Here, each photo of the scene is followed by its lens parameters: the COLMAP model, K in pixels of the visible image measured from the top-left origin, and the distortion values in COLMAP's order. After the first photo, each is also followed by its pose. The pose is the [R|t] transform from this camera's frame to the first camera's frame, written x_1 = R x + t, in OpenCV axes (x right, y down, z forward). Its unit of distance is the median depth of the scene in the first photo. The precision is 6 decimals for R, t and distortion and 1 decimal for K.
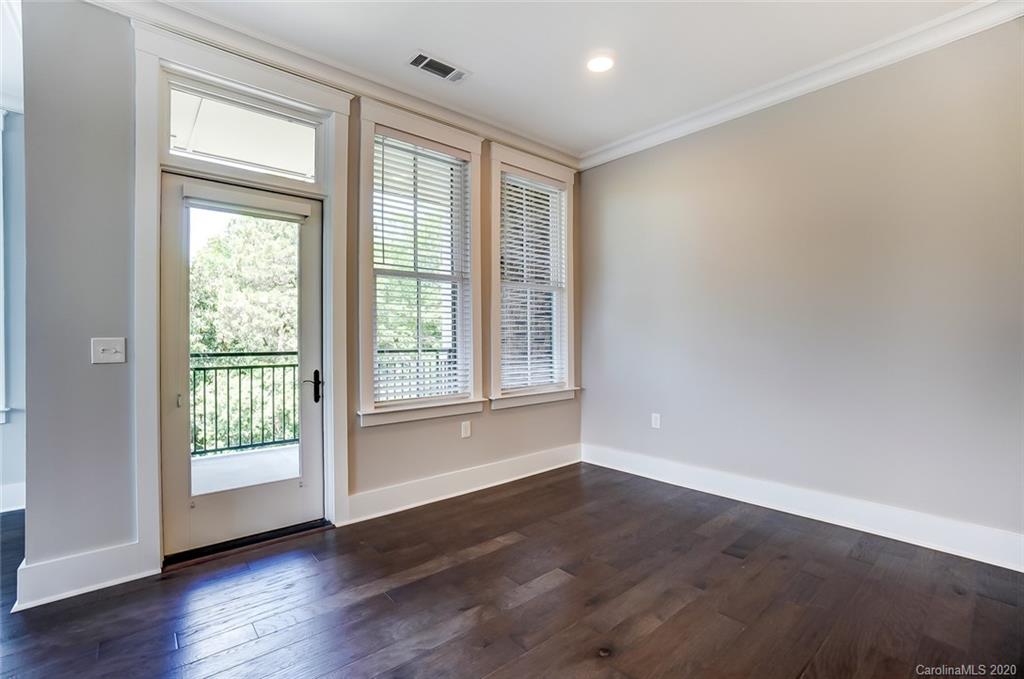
lens RADIAL K [[458.0, 0, 507.5], [0, 458.0, 340.6], [0, 0, 1]] dist [-0.061444, 0.021668]
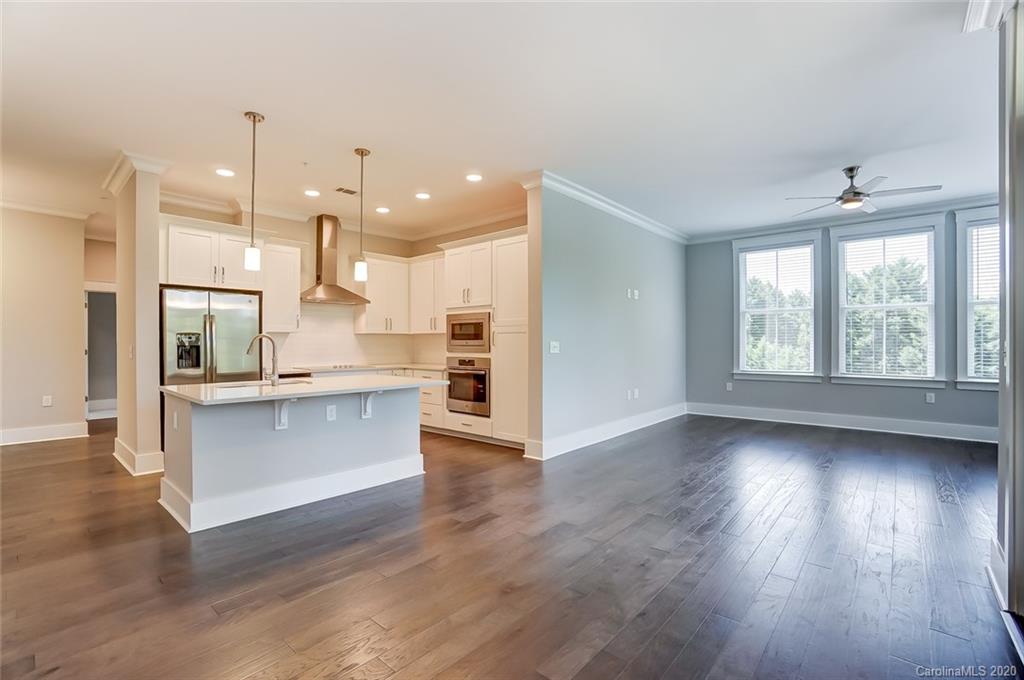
lens RADIAL K [[458.0, 0, 507.5], [0, 458.0, 341.1], [0, 0, 1]] dist [-0.061444, 0.021668]
pose [[-0.990350, 0.004388, -0.138516, 0.191637], [0.005050, 0.999977, -0.004427, -0.002031], [0.138494, -0.005084, -0.990350, 1.119296]]
